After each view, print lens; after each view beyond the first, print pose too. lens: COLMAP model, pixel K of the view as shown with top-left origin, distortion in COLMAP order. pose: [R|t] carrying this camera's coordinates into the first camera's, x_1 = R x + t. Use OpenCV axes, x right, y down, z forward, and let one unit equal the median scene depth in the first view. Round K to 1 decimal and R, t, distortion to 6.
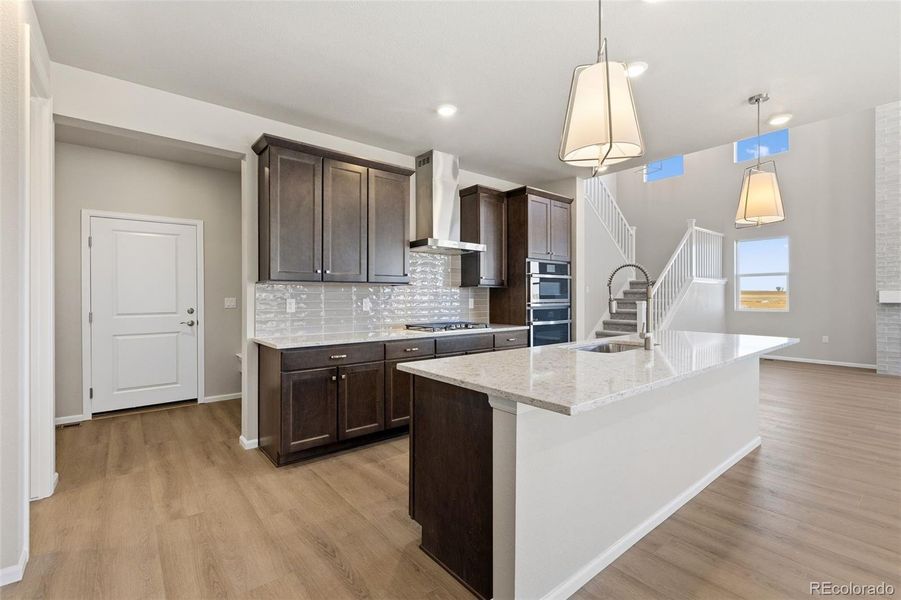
lens RADIAL K [[403.7, 0, 450.3], [0, 403.7, 294.5], [0, 0, 1]] dist [0.000766, -0.001635]
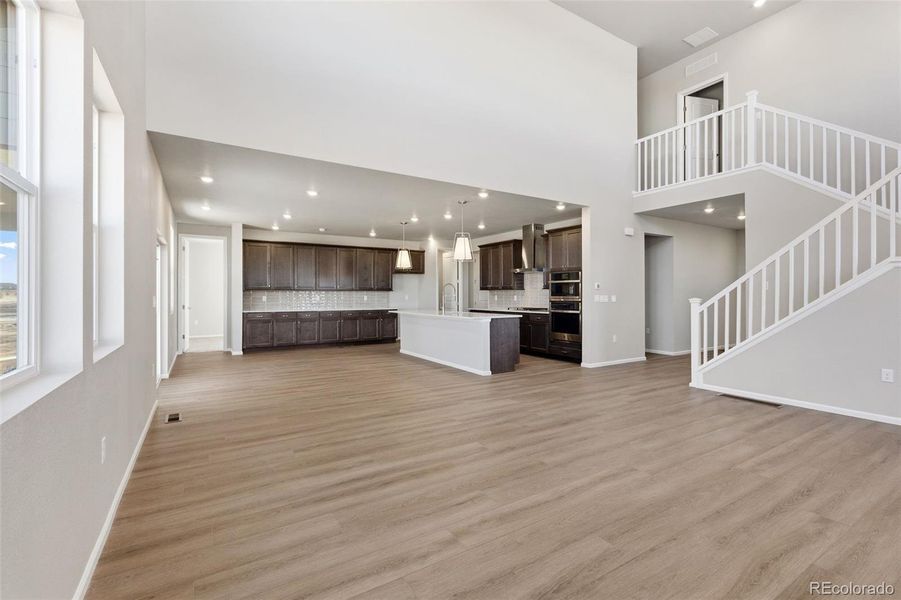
lens RADIAL K [[403.7, 0, 454.1], [0, 403.7, 295.0], [0, 0, 1]] dist [0.000766, -0.001635]
pose [[-0.123183, 0.000692, -0.992384, 1.915707], [0.006276, 0.999980, -0.000081, 0.004279], [0.992364, -0.006239, -0.123185, 0.810126]]
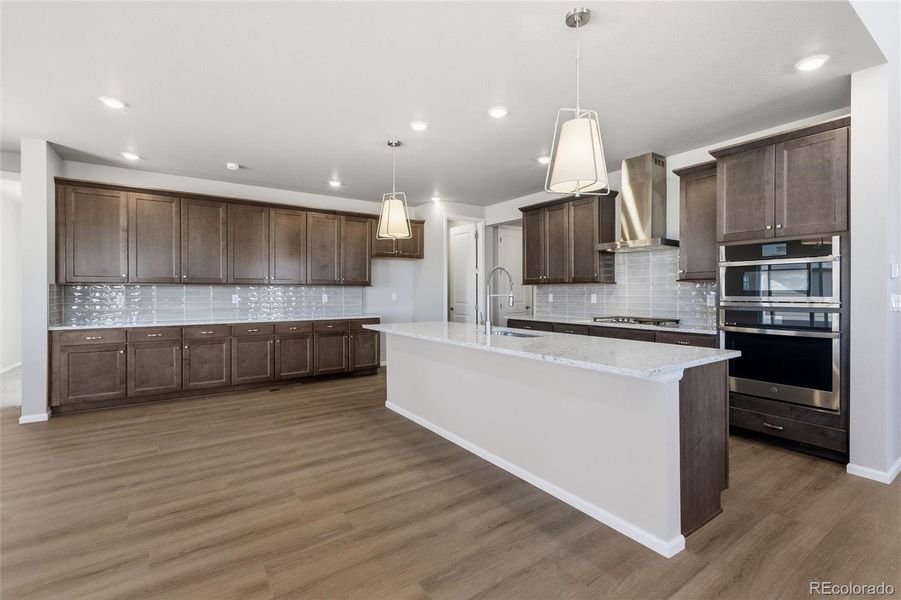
lens RADIAL K [[403.7, 0, 452.1], [0, 403.7, 295.0], [0, 0, 1]] dist [0.000766, -0.001635]
pose [[-0.079310, 0.005827, -0.996833, 0.996022], [0.006383, 0.999965, 0.005337, 0.002624], [0.996830, -0.005940, -0.079345, 0.554259]]
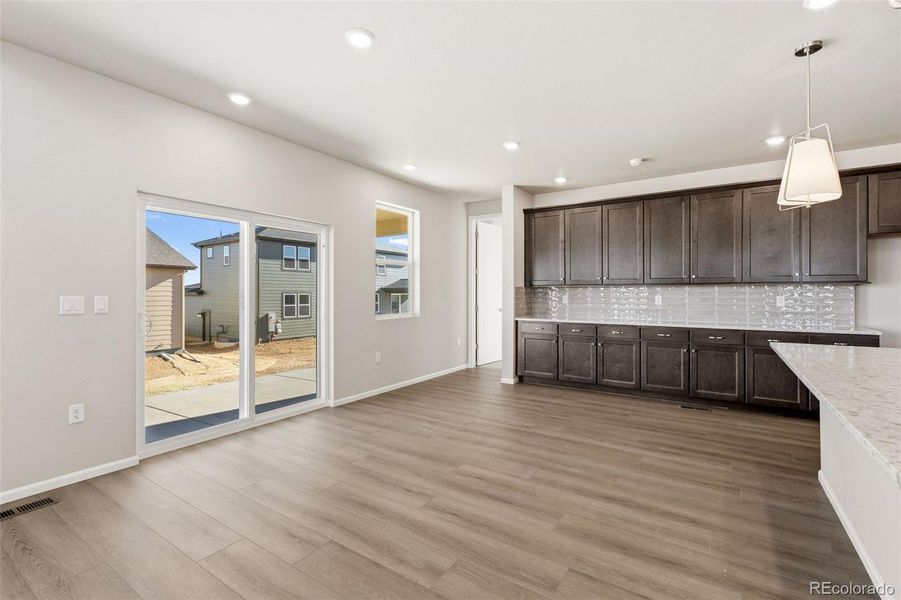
lens RADIAL K [[403.7, 0, 447.7], [0, 403.7, 294.7], [0, 0, 1]] dist [0.000766, -0.001635]
pose [[-0.958118, 0.001765, -0.286368, 0.741720], [0.001984, 0.999998, -0.000474, 0.000888], [0.286367, -0.001022, -0.958120, 0.729466]]
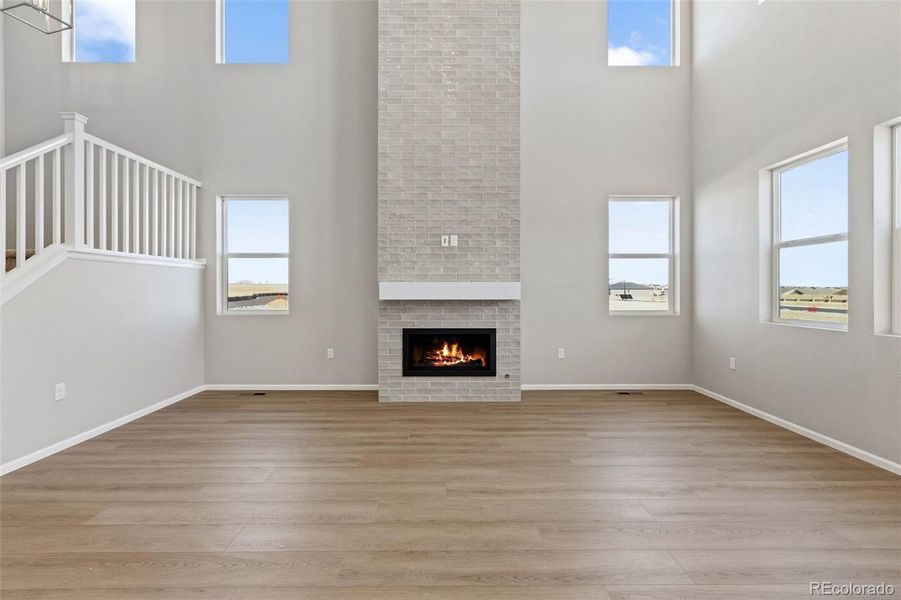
lens RADIAL K [[403.7, 0, 448.4], [0, 403.7, 293.2], [0, 0, 1]] dist [0.000766, -0.001635]
pose [[0.633224, -0.005341, 0.773950, 0.850368], [-0.004829, 0.999929, 0.010852, 0.002268], [-0.773954, -0.010609, 0.633153, 0.668312]]
